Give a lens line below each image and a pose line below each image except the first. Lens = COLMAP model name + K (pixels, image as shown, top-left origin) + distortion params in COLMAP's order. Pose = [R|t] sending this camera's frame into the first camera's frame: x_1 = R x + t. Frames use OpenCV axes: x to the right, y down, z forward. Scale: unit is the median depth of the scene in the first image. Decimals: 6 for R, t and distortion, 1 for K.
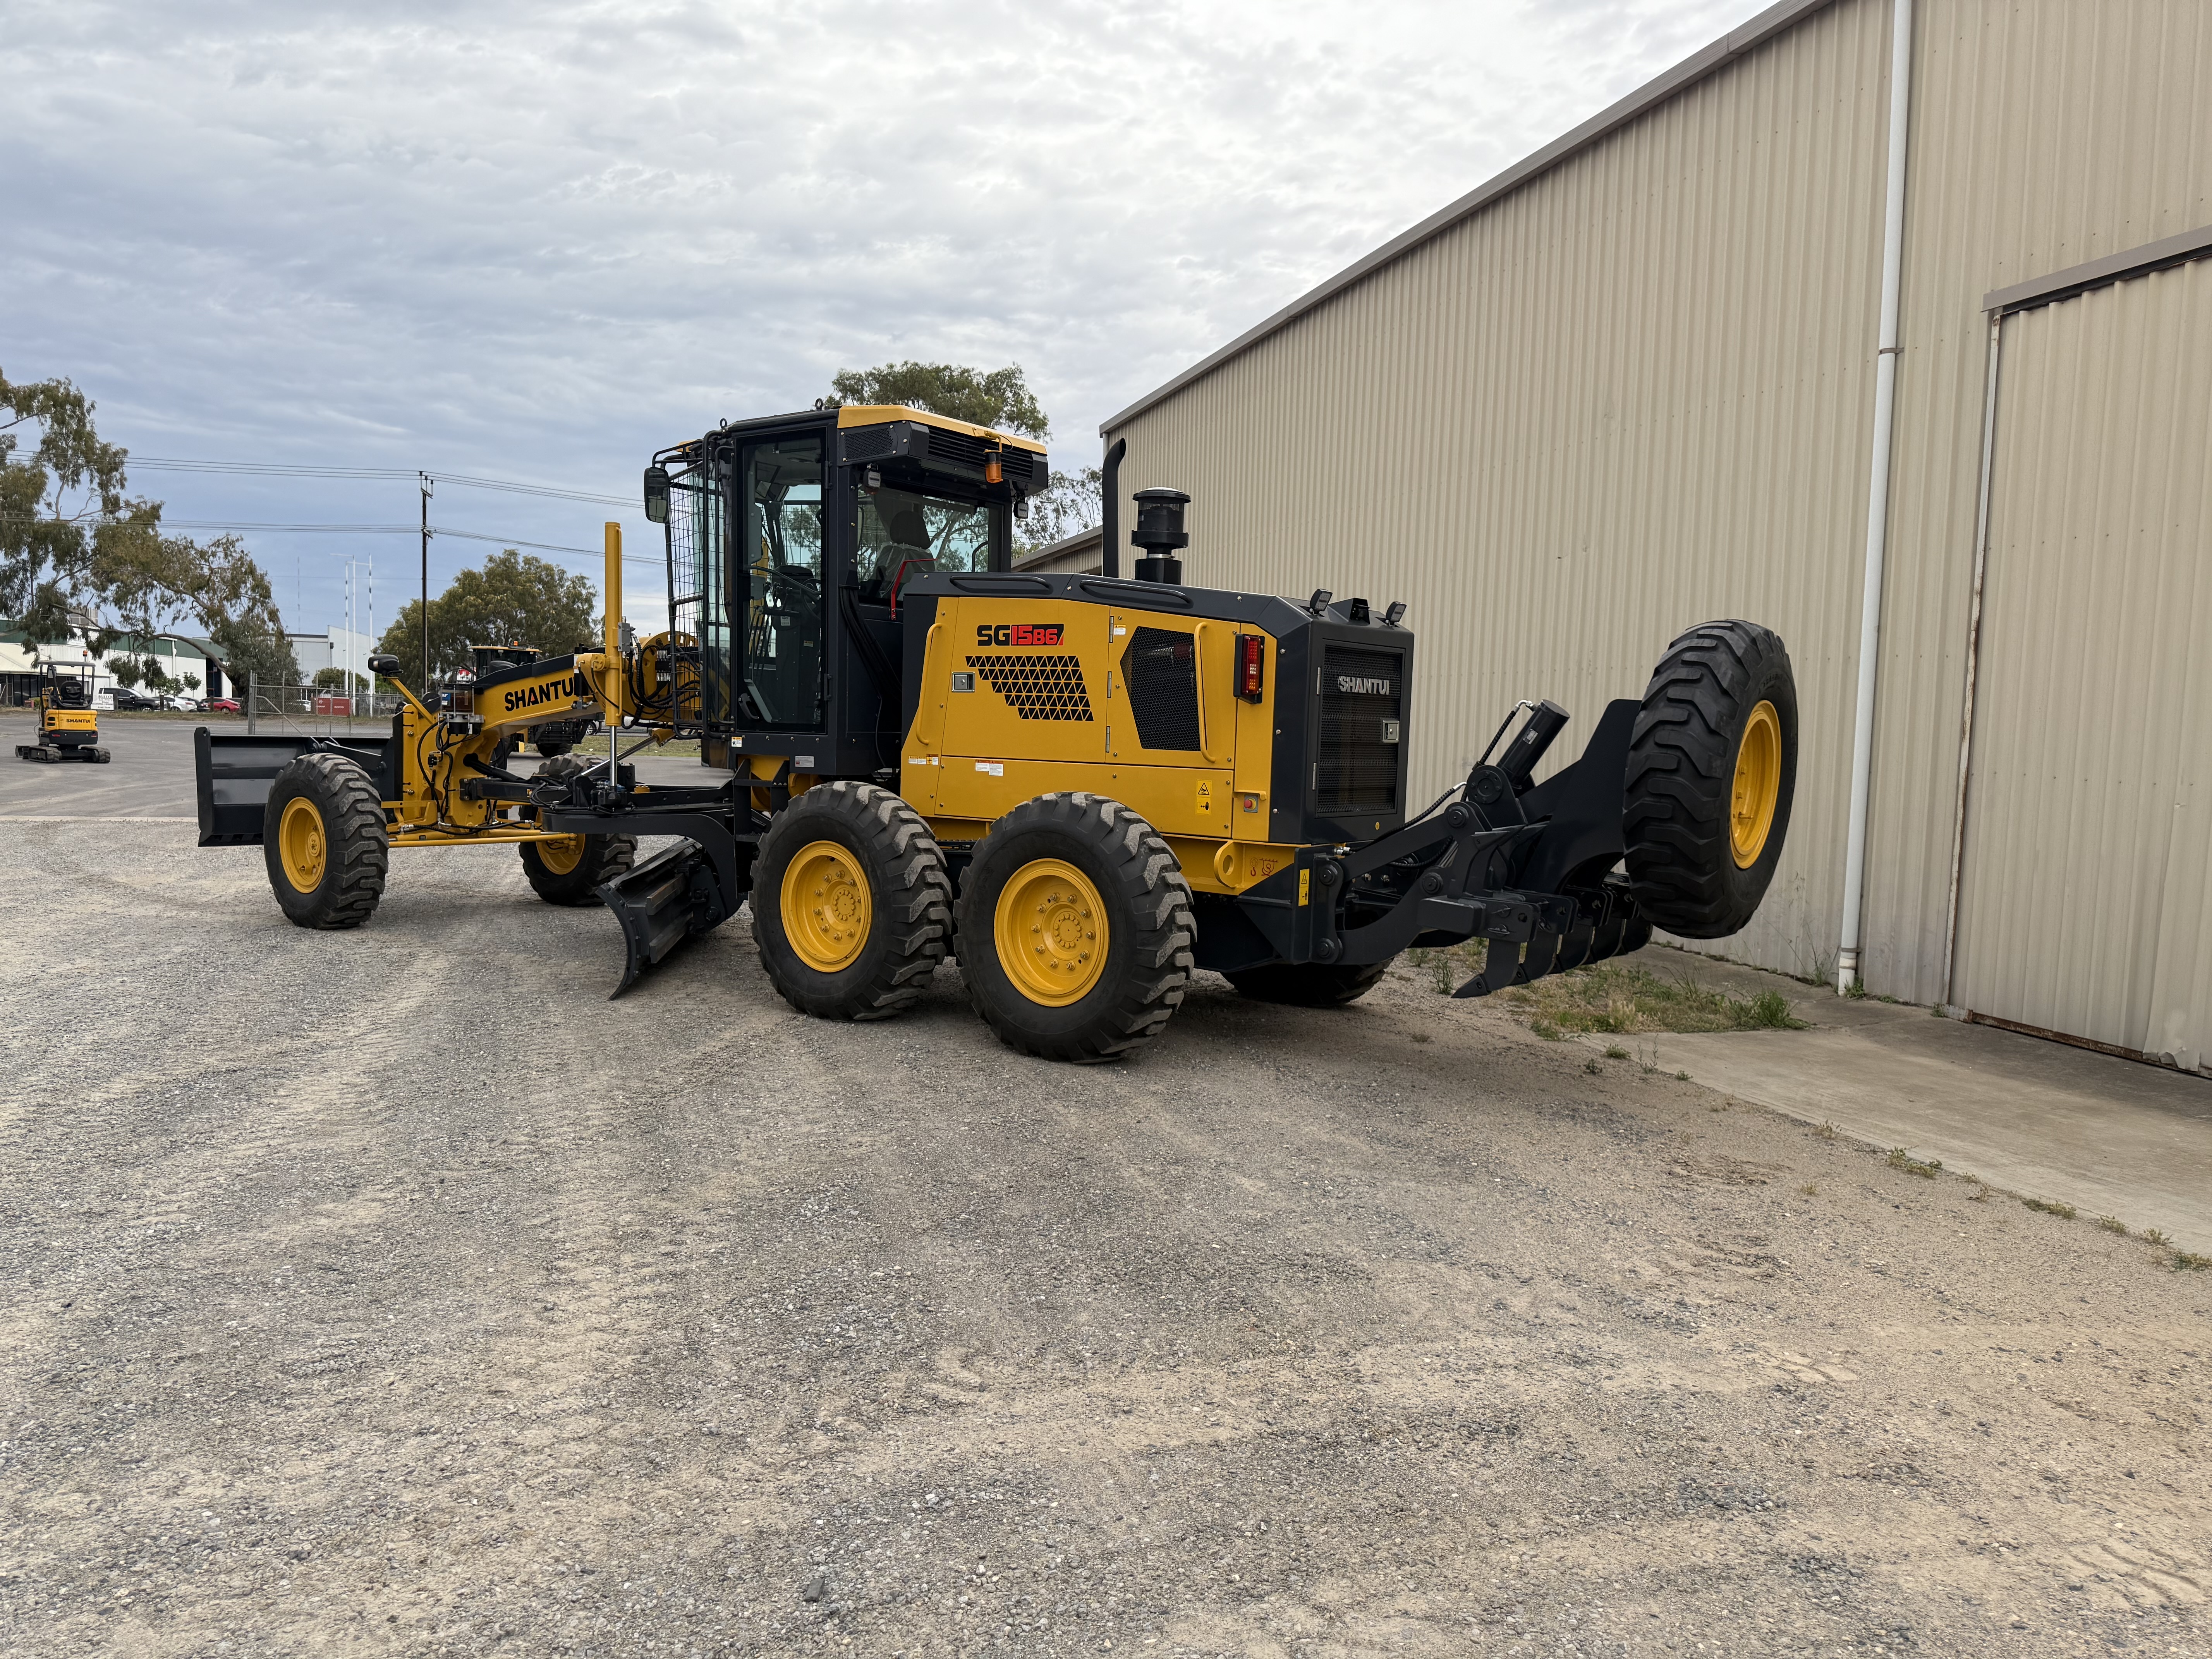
lens RADIAL K [[1559.8, 0, 1106.0], [0, 1559.8, 829.5], [0, 0, 1]] dist [0.049401, -0.001916]
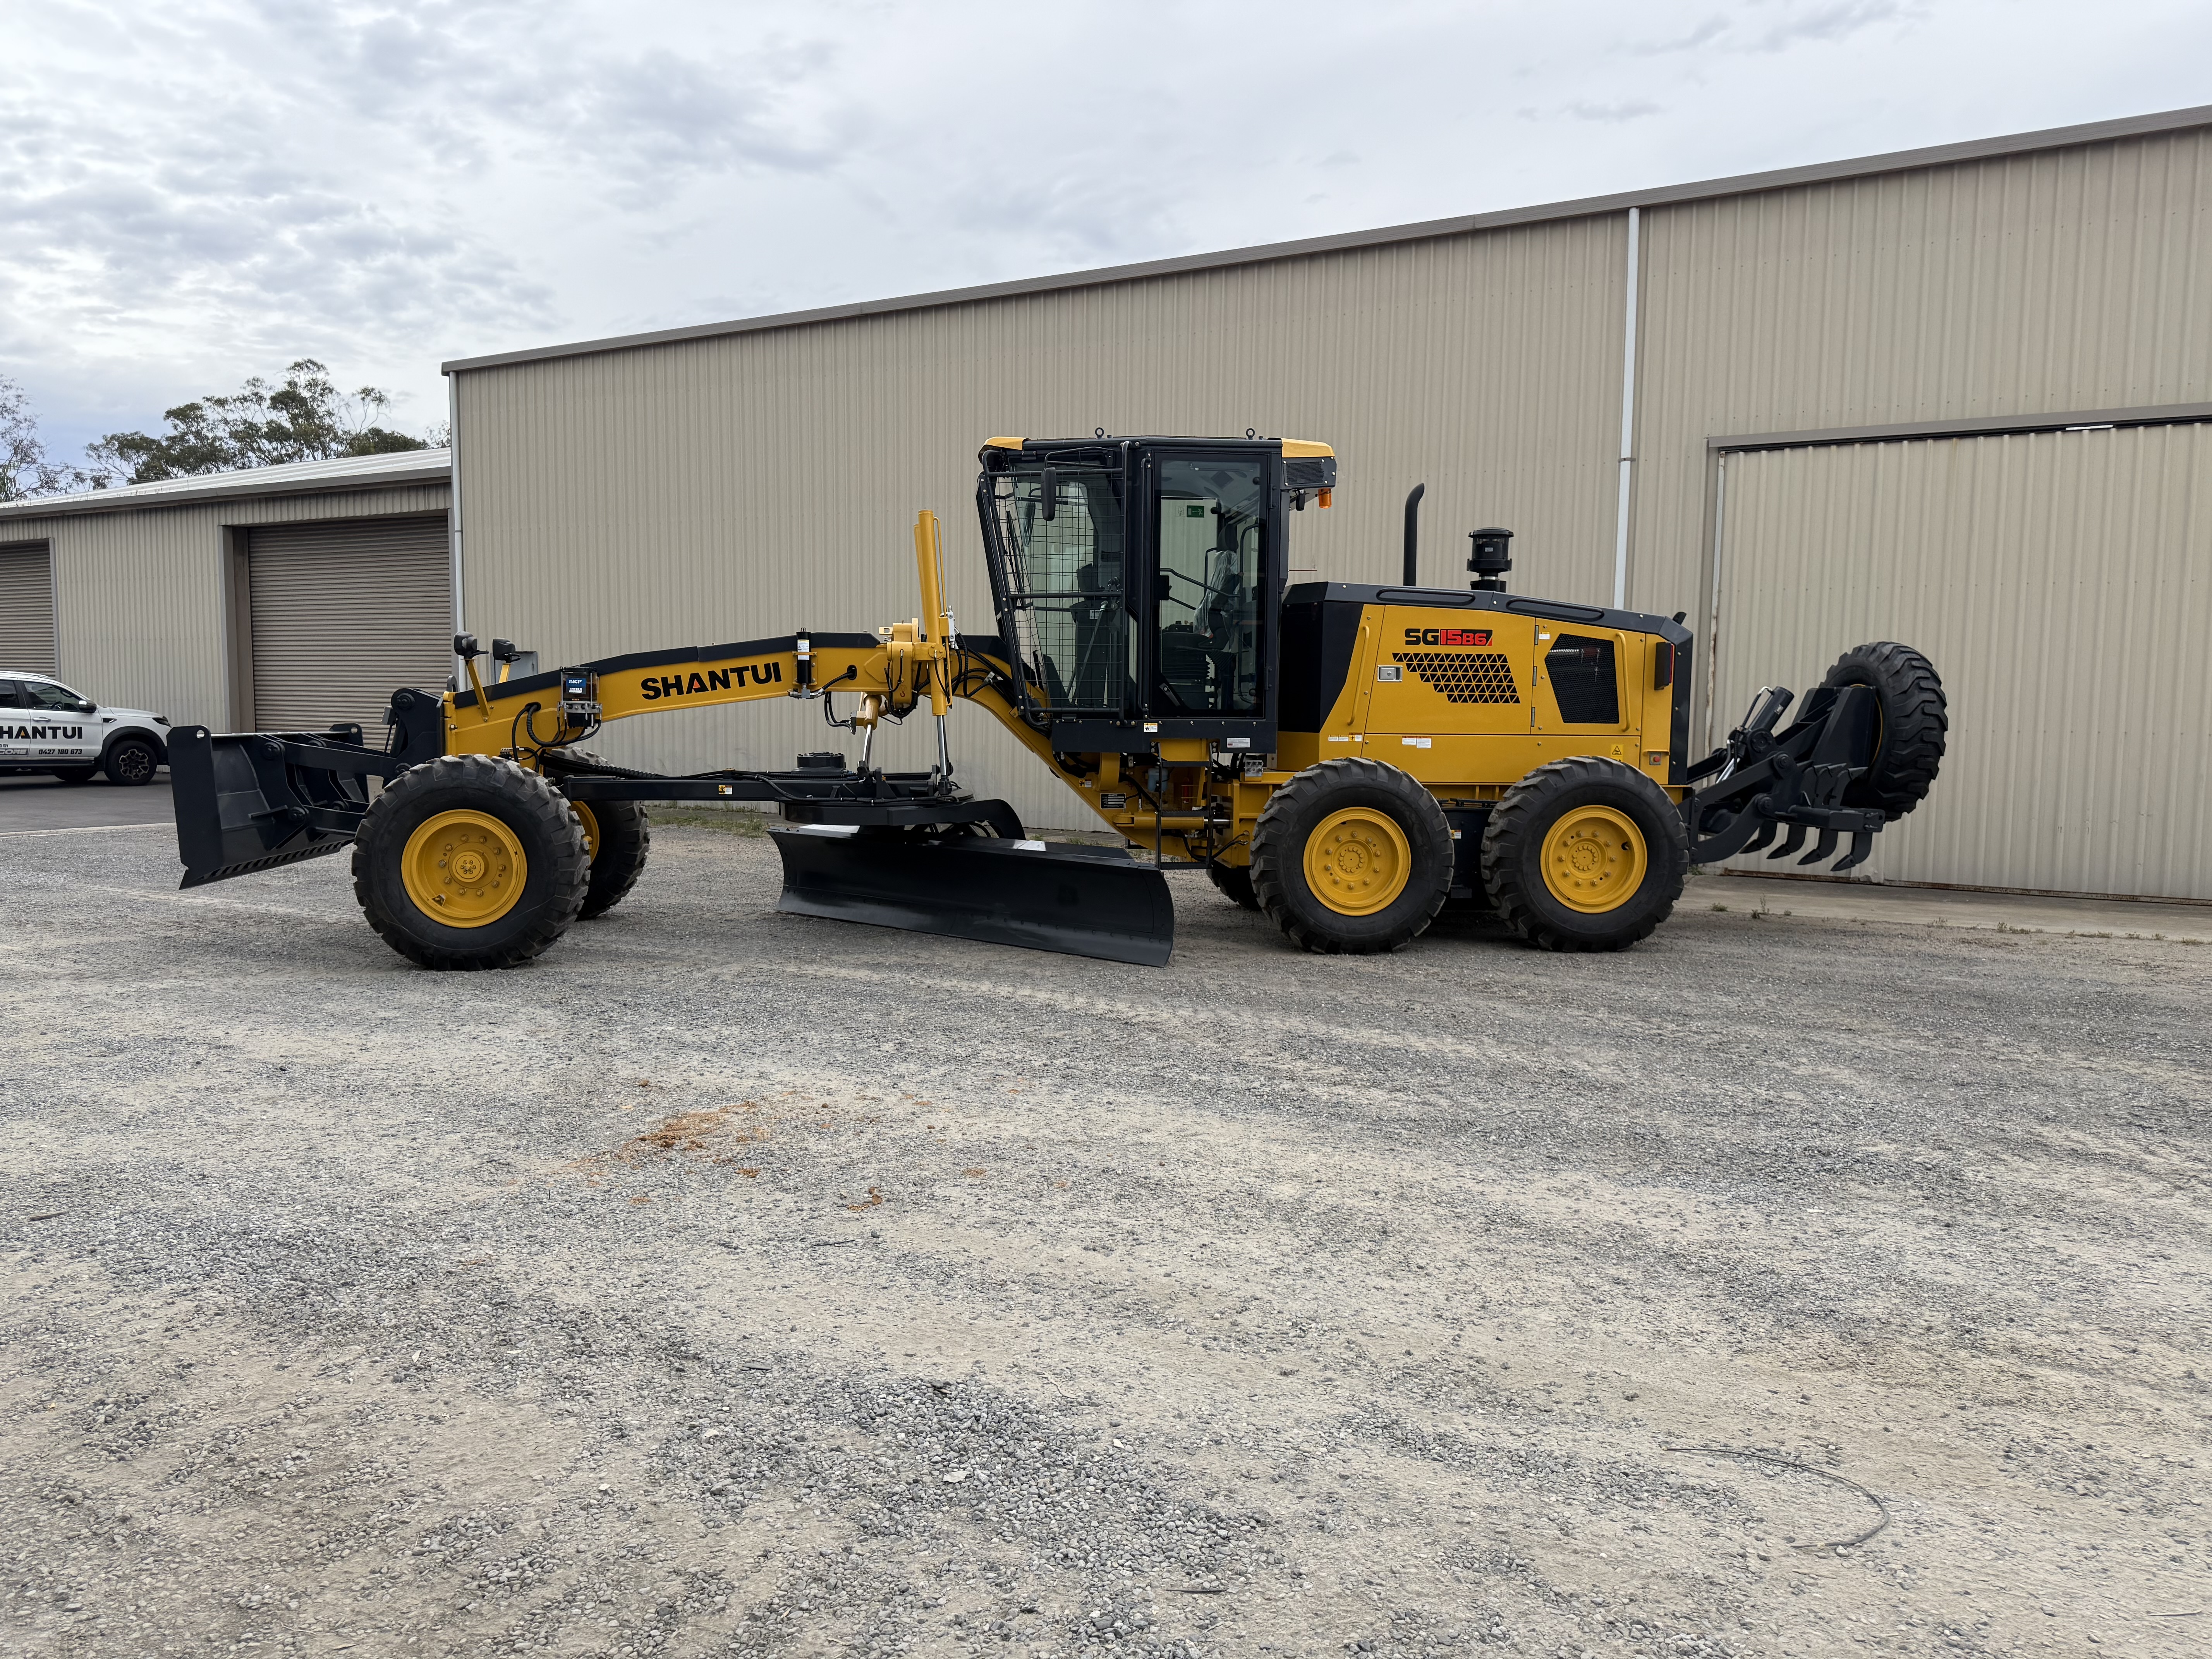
lens RADIAL K [[1559.8, 0, 1106.0], [0, 1559.8, 829.5], [0, 0, 1]] dist [0.049401, -0.001916]
pose [[0.751061, -0.078495, 0.655550, -1.113088], [0.053447, 0.996877, 0.058132, -0.056212], [-0.658066, -0.008624, 0.752911, 0.213022]]
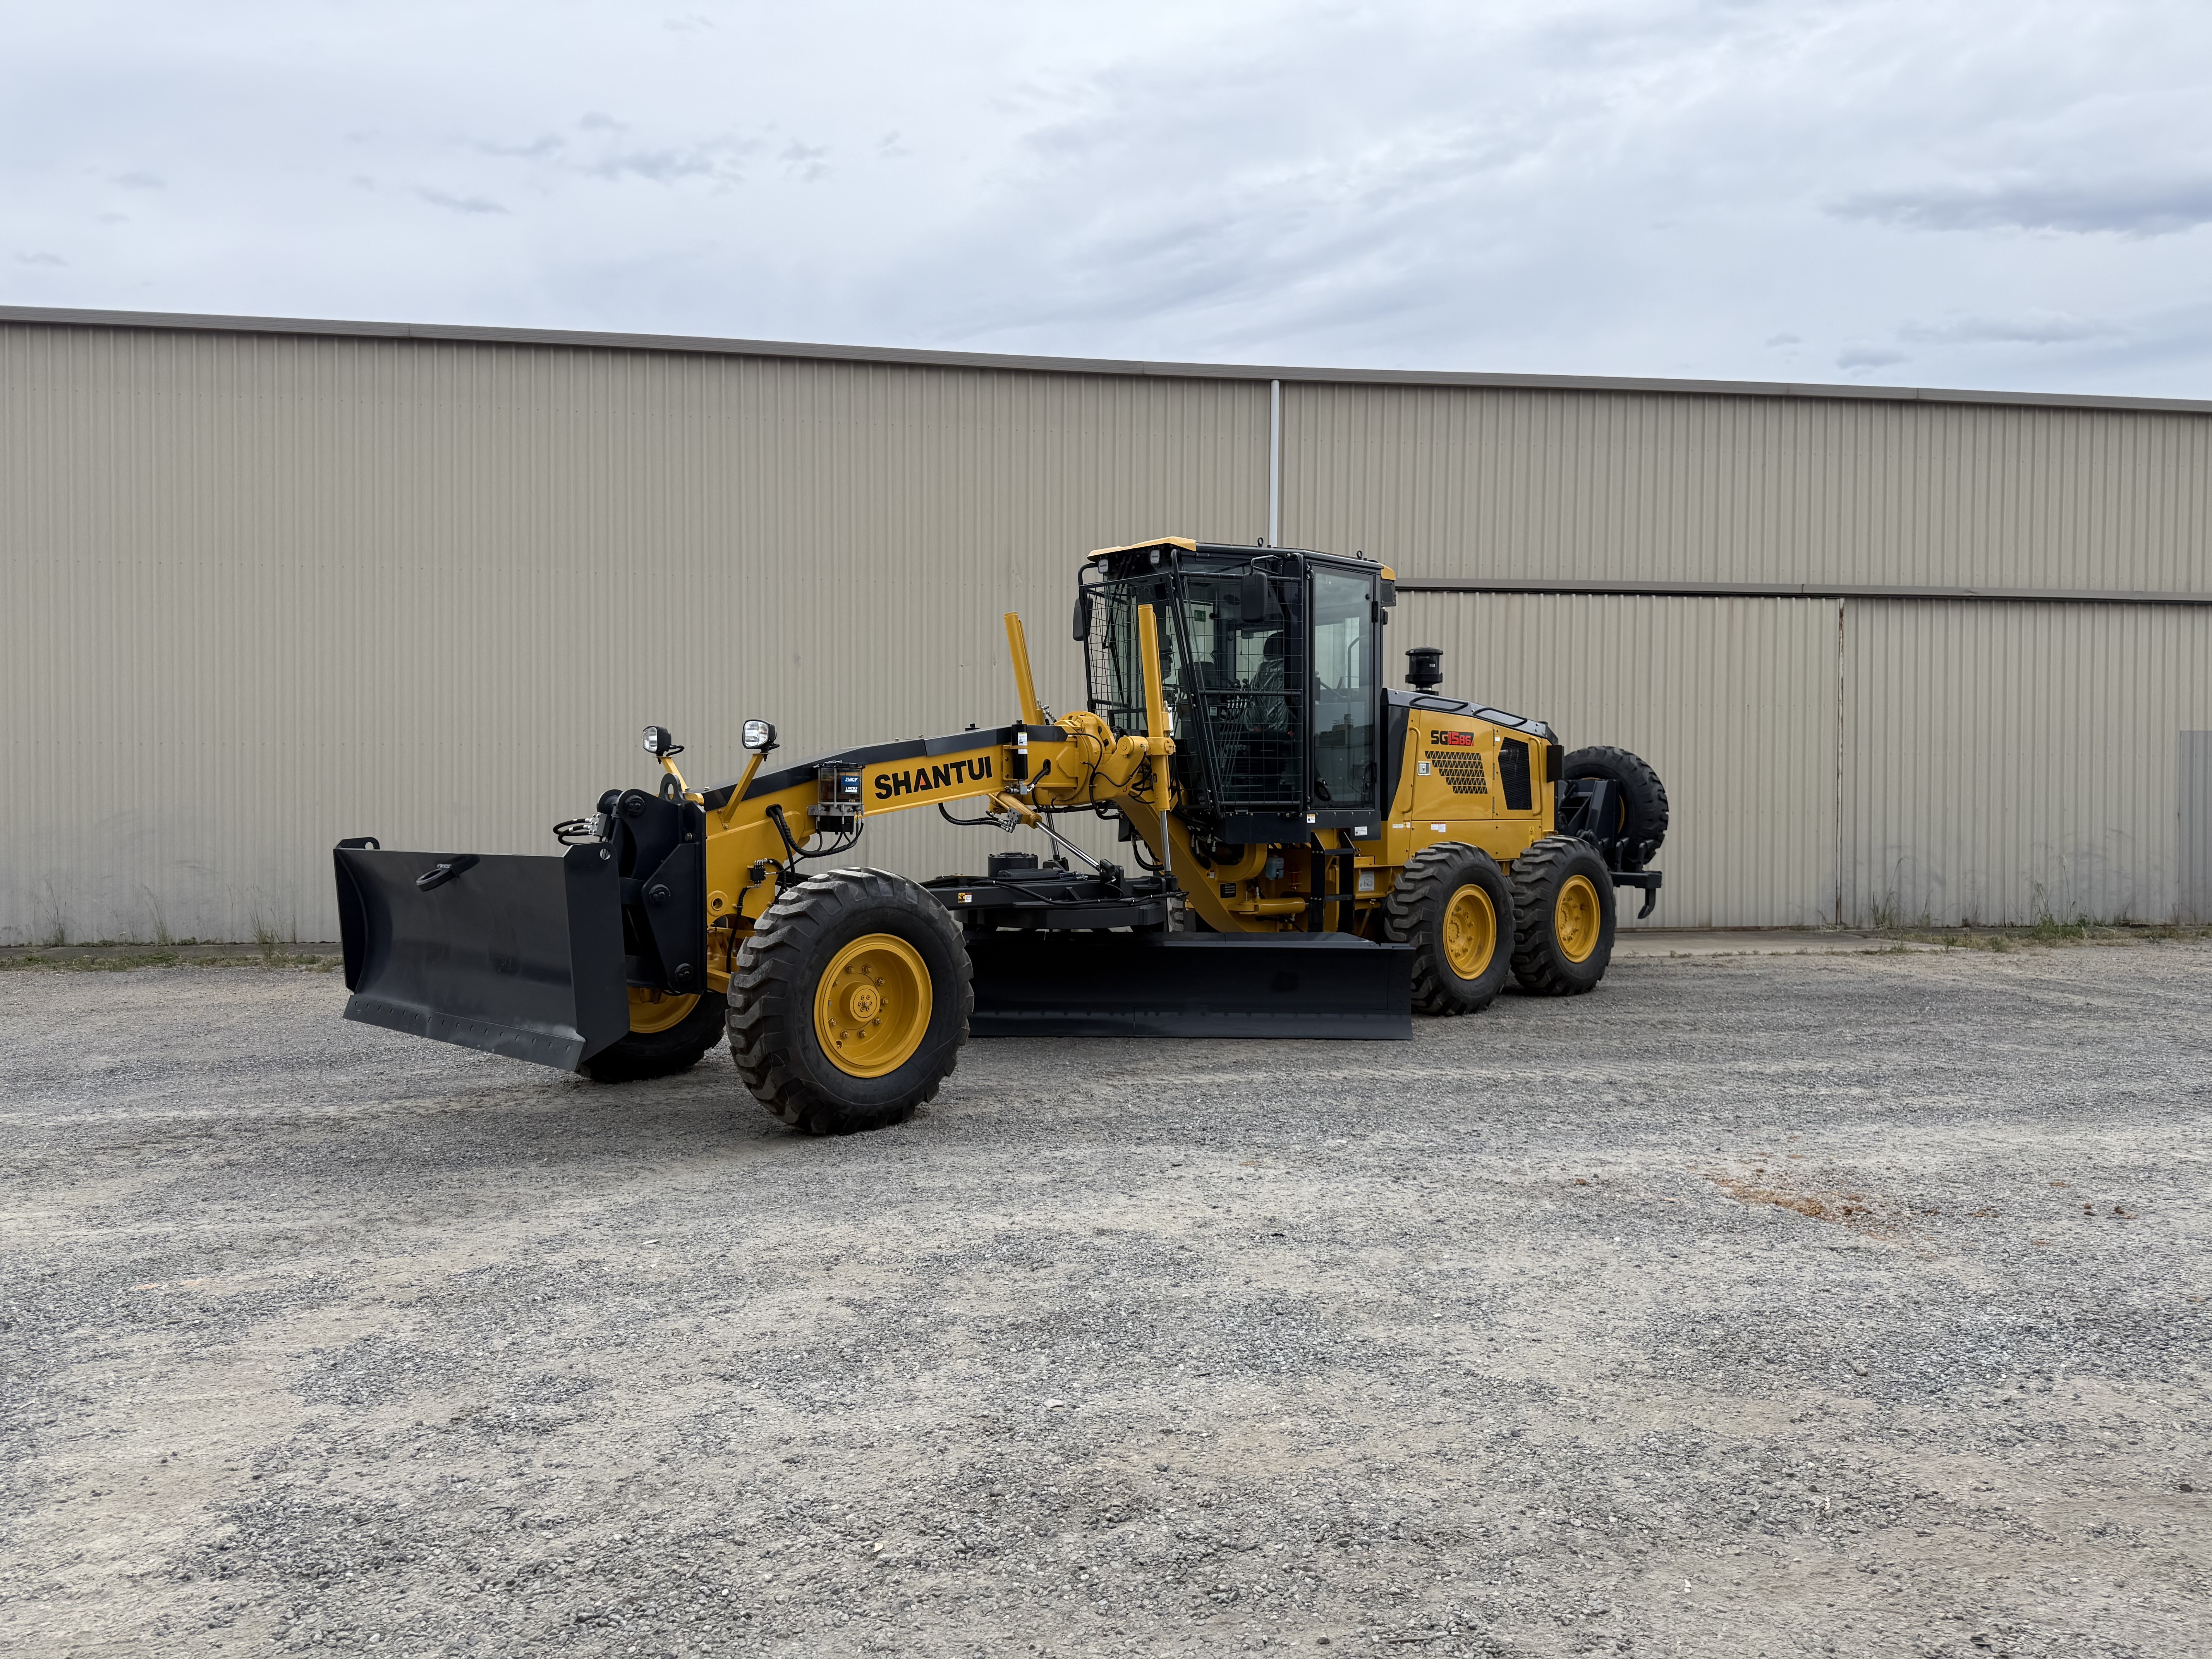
lens RADIAL K [[1559.8, 0, 1106.0], [0, 1559.8, 829.5], [0, 0, 1]] dist [0.049401, -0.001916]
pose [[0.184390, -0.054202, 0.981357, -1.597859], [0.064551, 0.996990, 0.042937, -0.121985], [-0.980731, 0.055430, 0.187334, 1.042088]]
